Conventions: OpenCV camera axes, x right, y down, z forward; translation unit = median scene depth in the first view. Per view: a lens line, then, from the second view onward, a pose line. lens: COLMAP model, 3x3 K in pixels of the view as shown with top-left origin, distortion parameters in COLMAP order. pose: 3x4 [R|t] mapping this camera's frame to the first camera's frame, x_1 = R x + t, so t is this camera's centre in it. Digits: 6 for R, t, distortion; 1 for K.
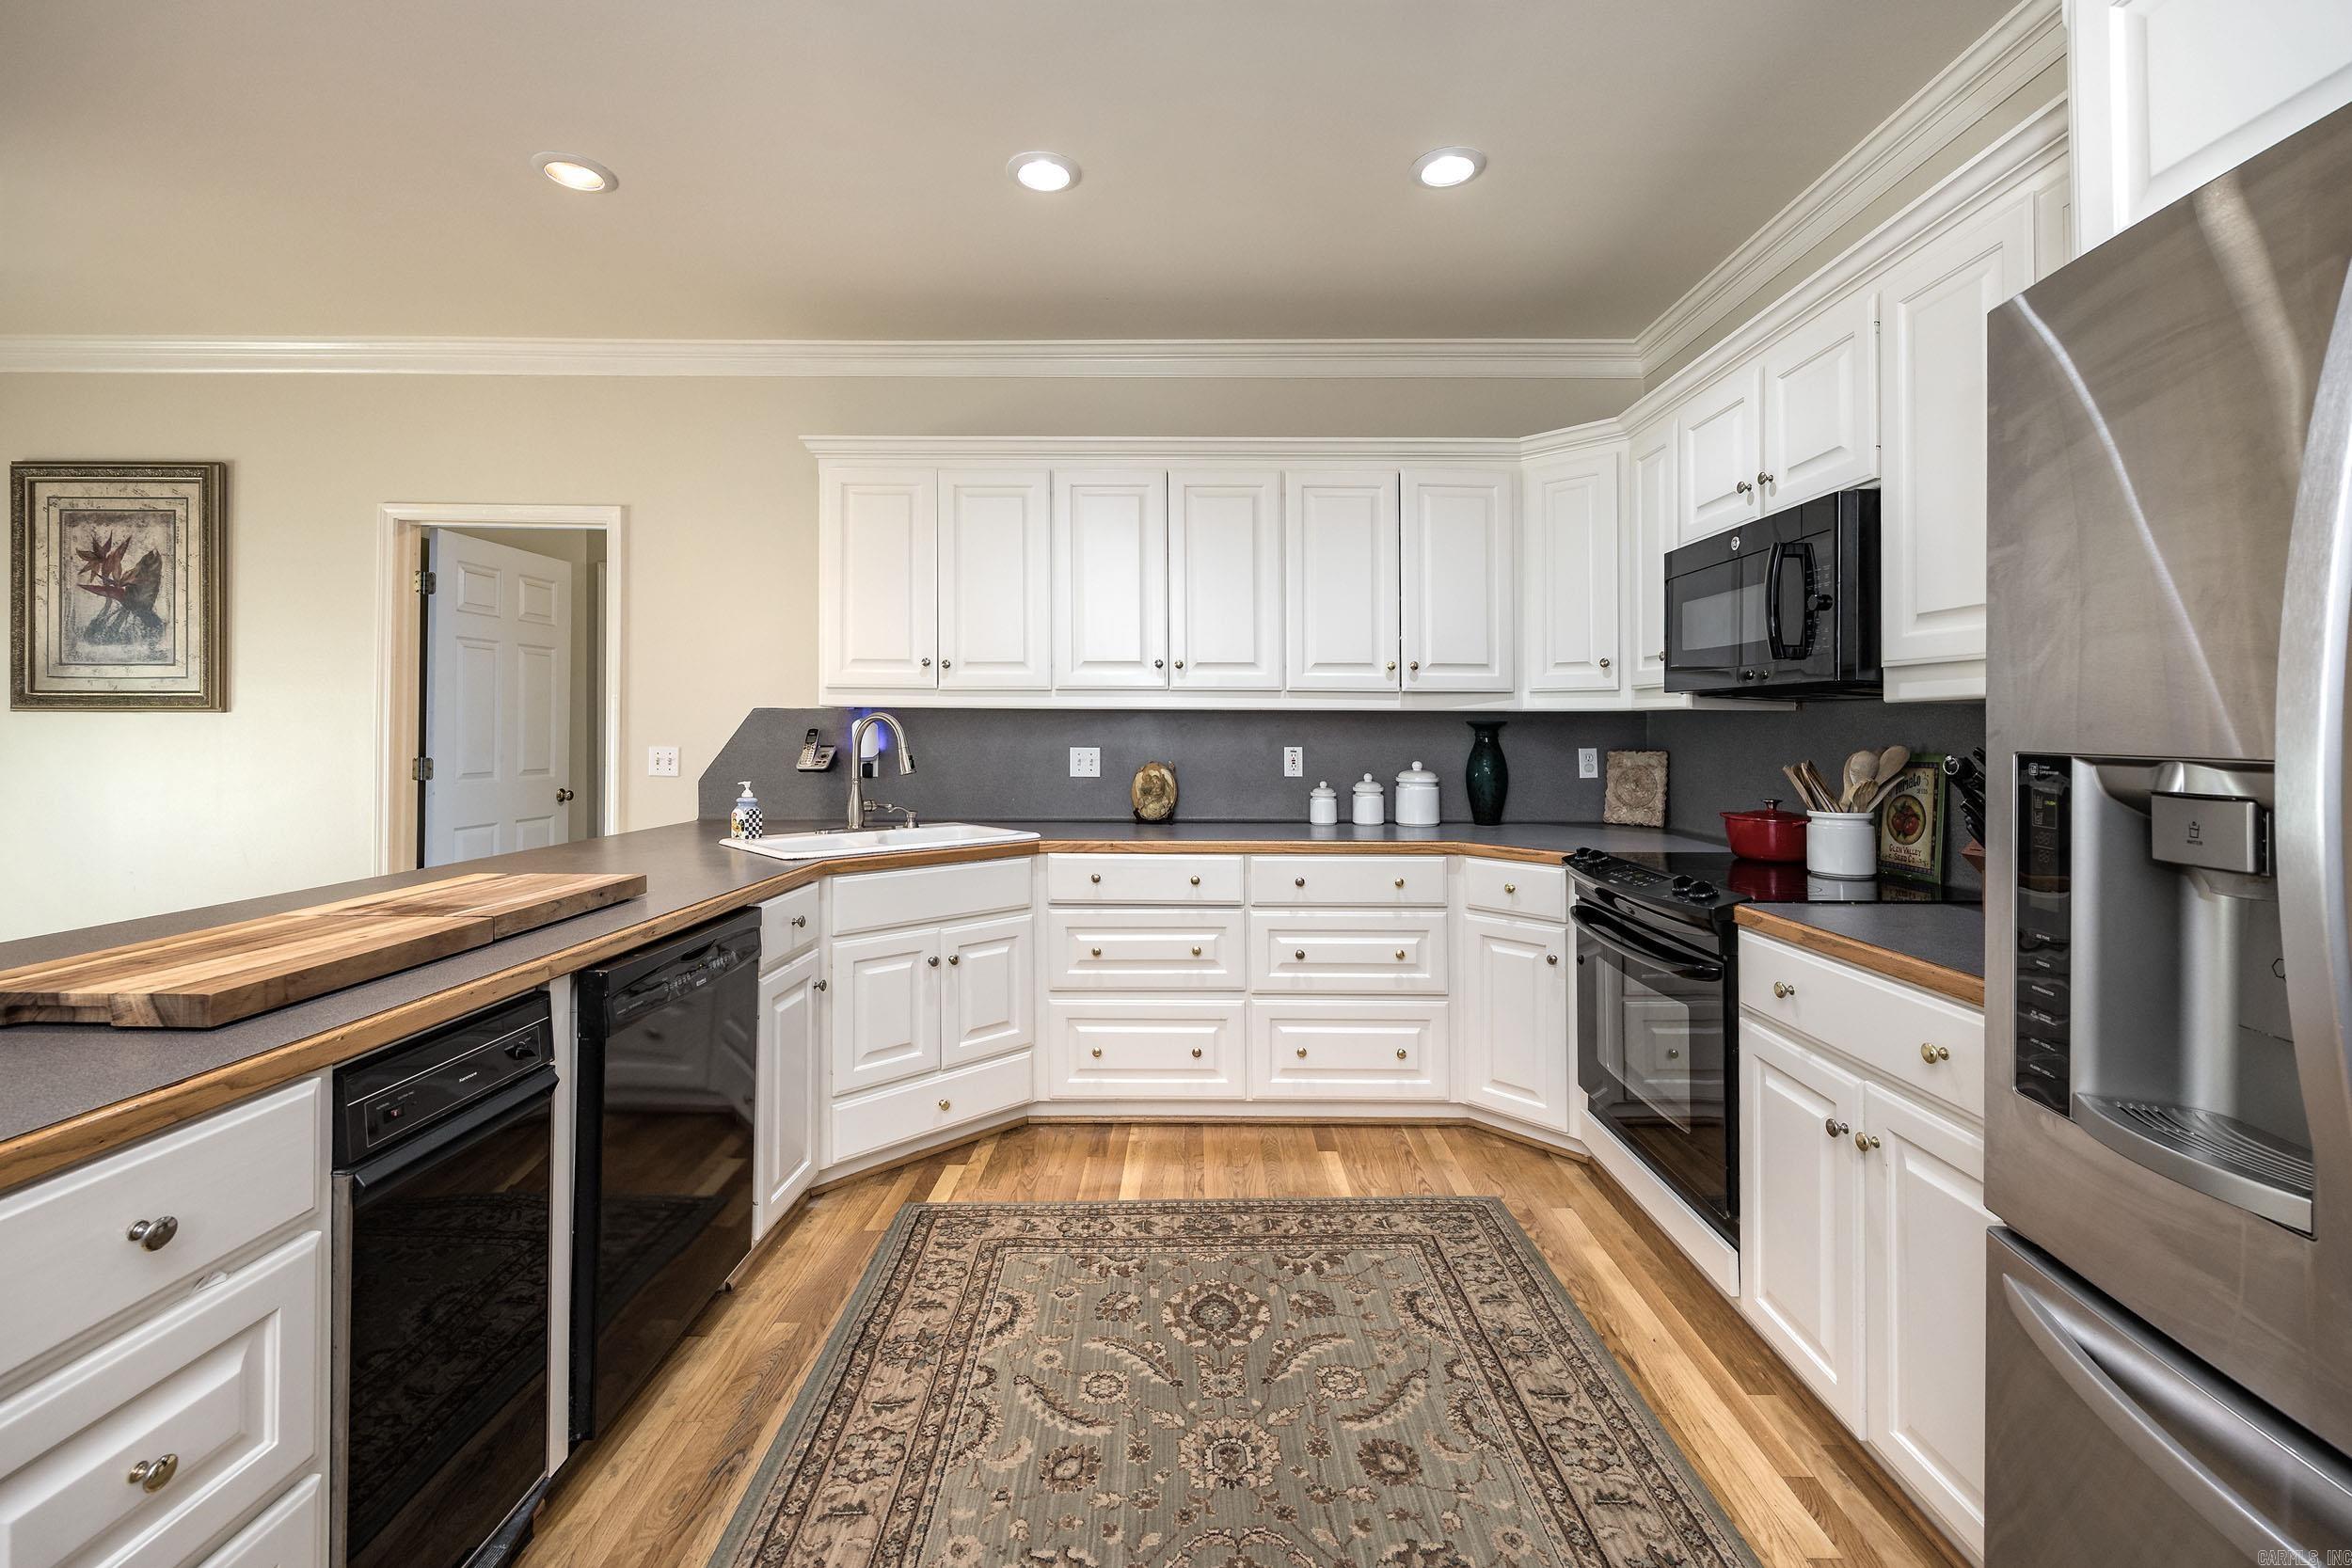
lens RADIAL K [[1038.4, 0, 1195.6], [0, 1038.4, 713.2], [0, 0, 1]] dist [0.002556, 0.000486]
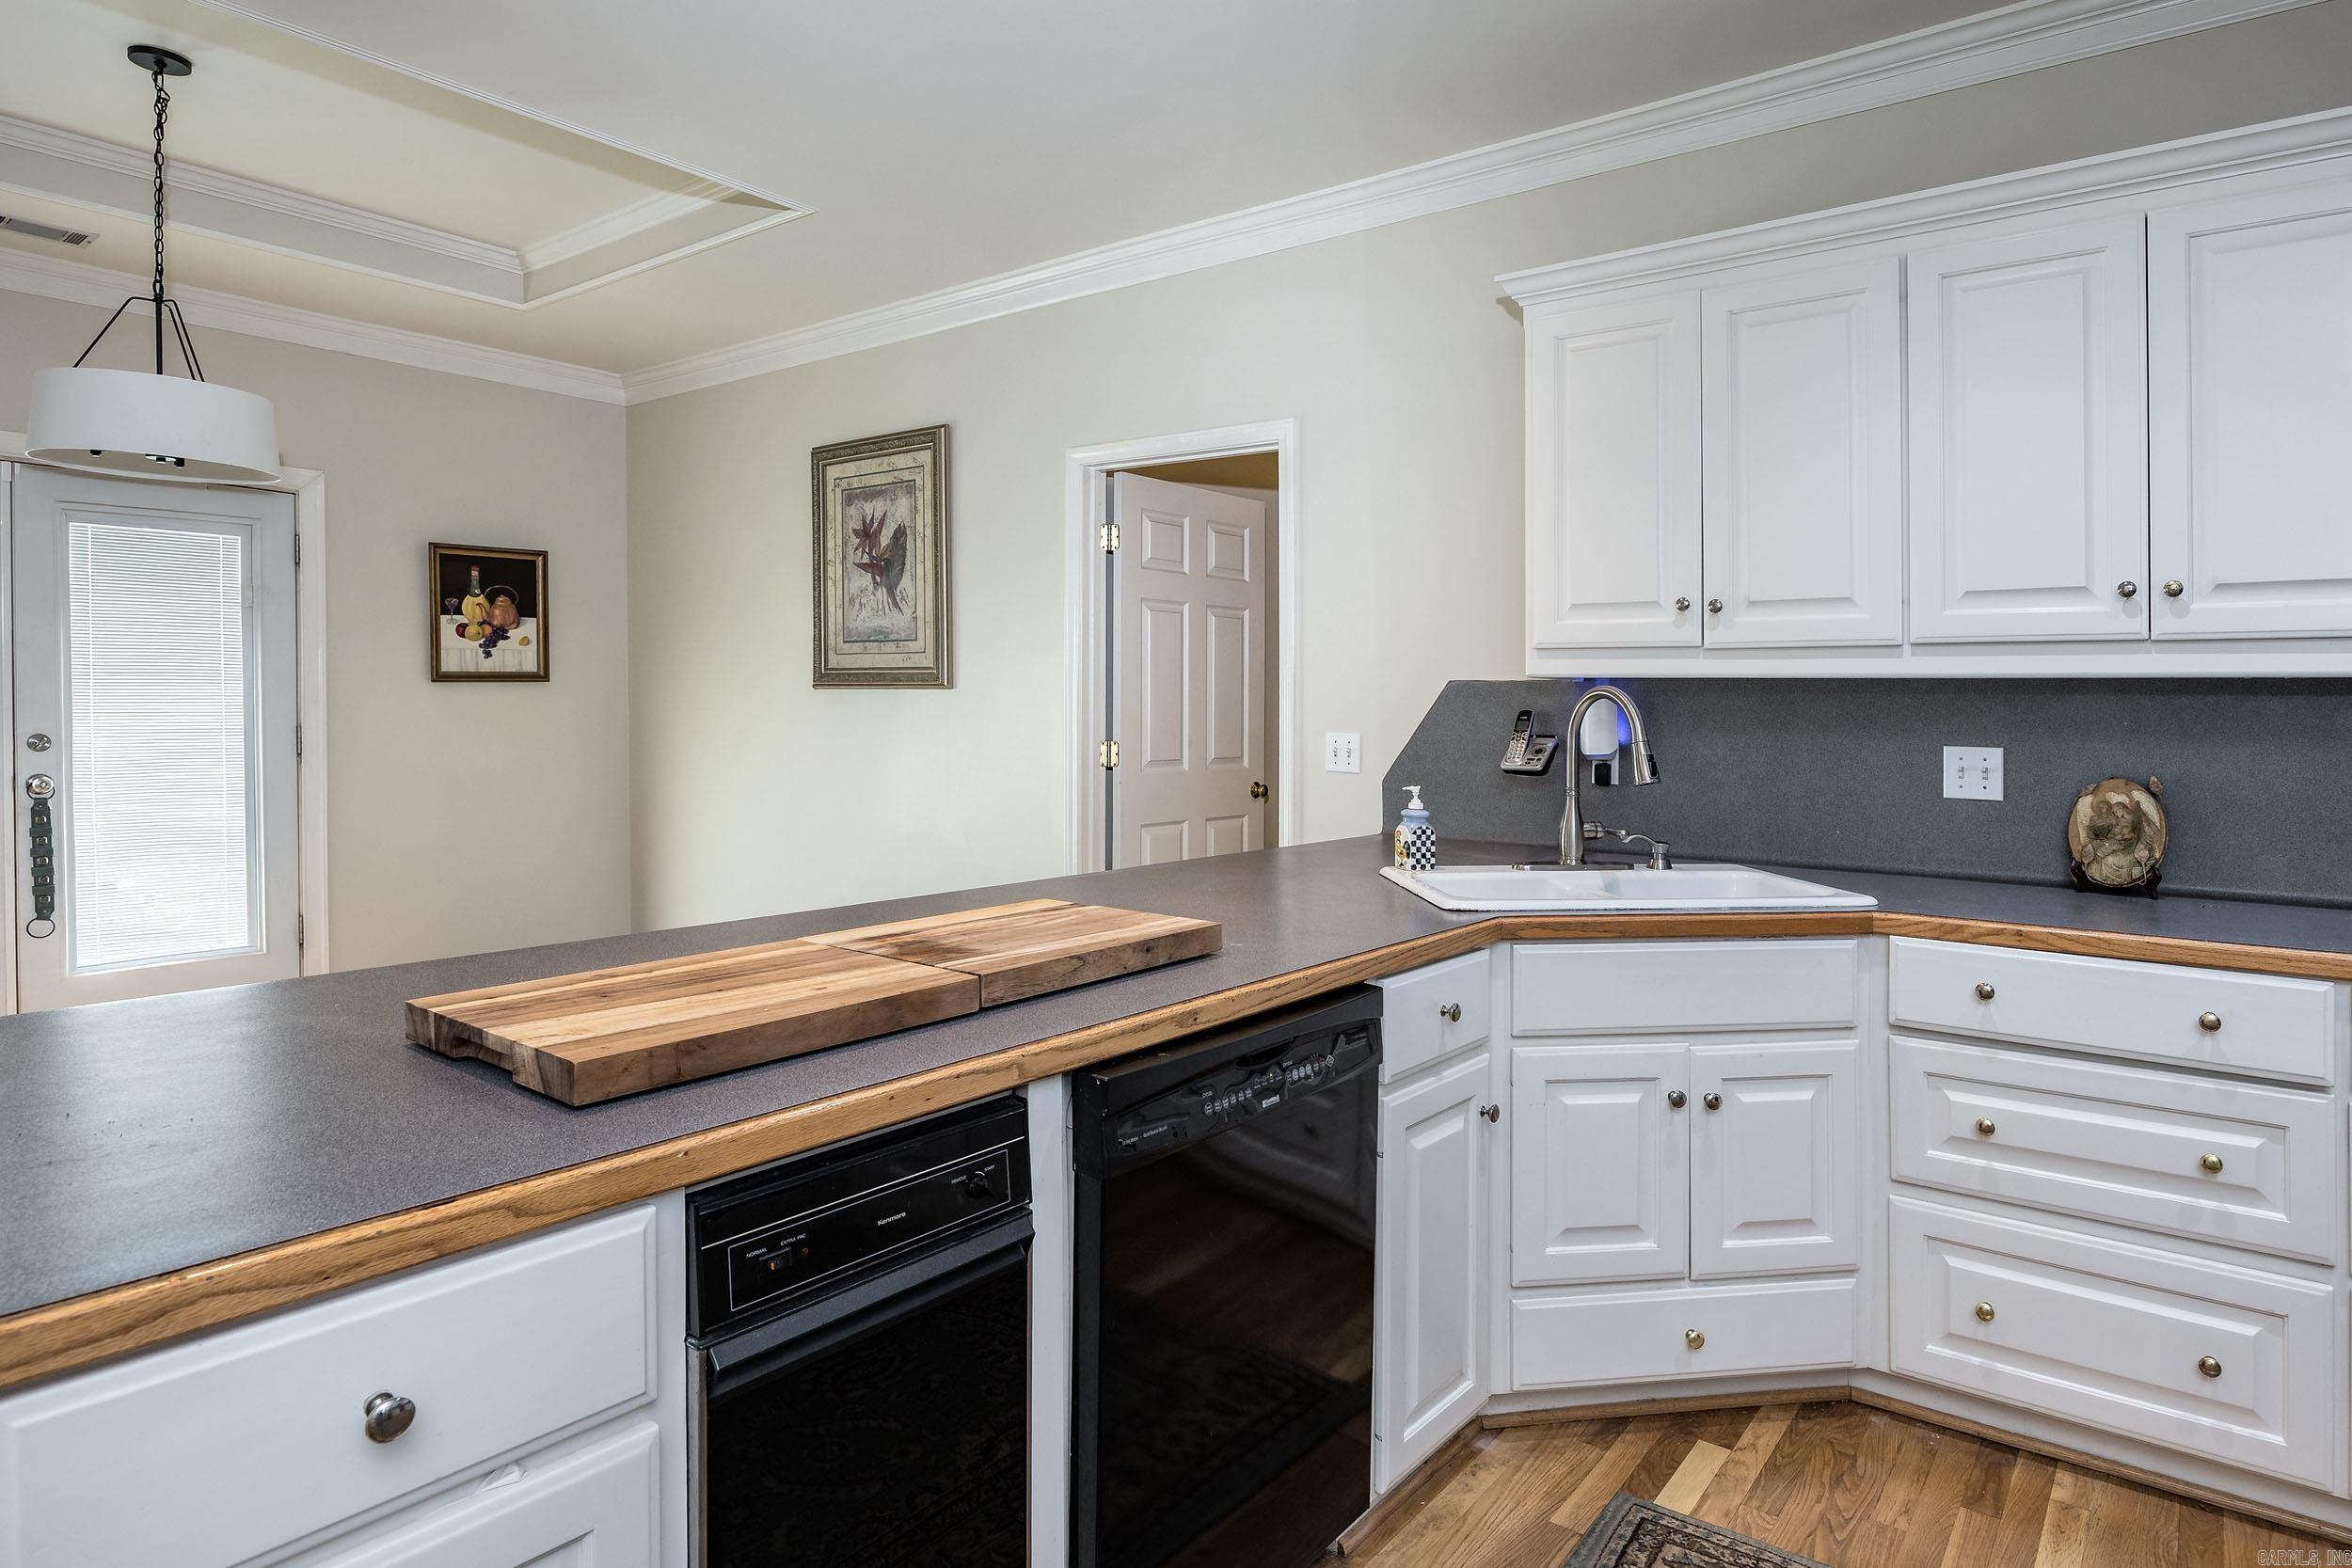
lens RADIAL K [[1311.1, 0, 1273.0], [0, 1311.1, 702.8], [0, 0, 1]] dist [-0.009624, -0.001499]
pose [[0.809130, 0.003368, -0.587620, 0.003210], [0.002186, 0.999959, 0.008740, 0.002436], [0.587625, -0.008356, 0.809090, 0.248931]]
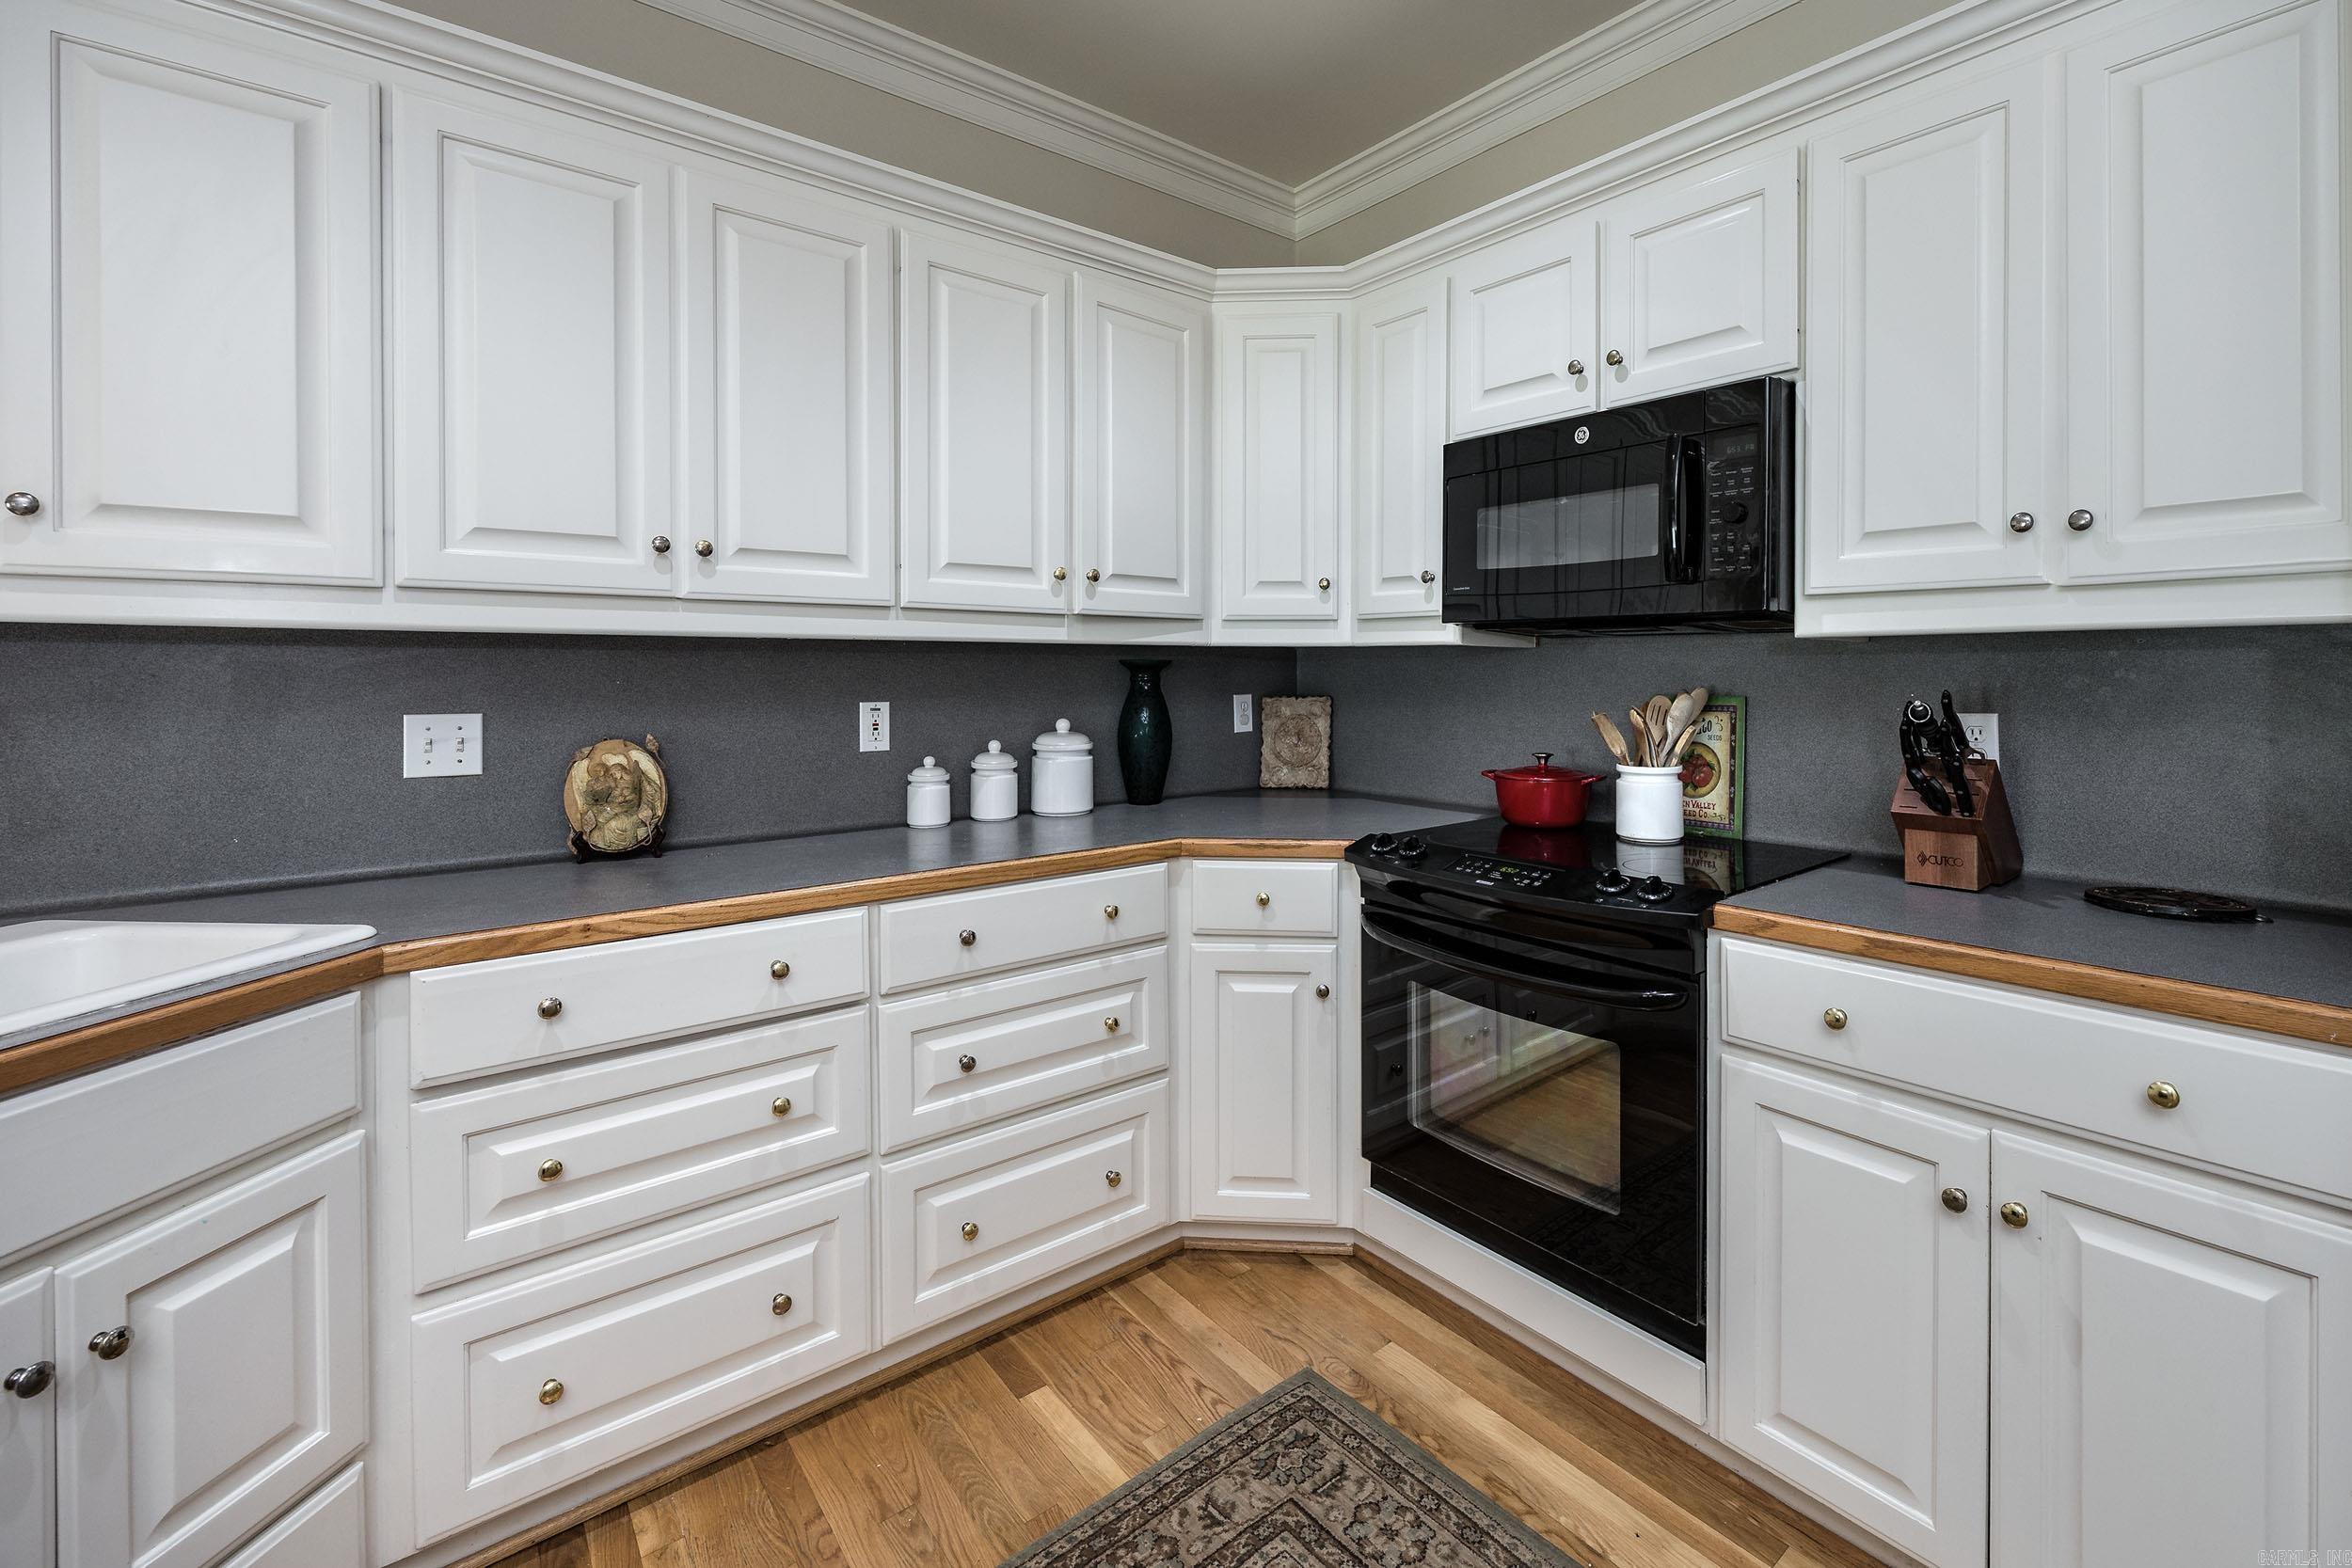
lens RADIAL K [[1038.4, 0, 1214.6], [0, 1038.4, 660.2], [0, 0, 1]] dist [0.002556, 0.000486]
pose [[0.758757, 0.000652, 0.651374, -0.181267], [-0.005454, 0.999971, 0.005353, 0.004502], [-0.651351, -0.007614, 0.758738, 0.499327]]
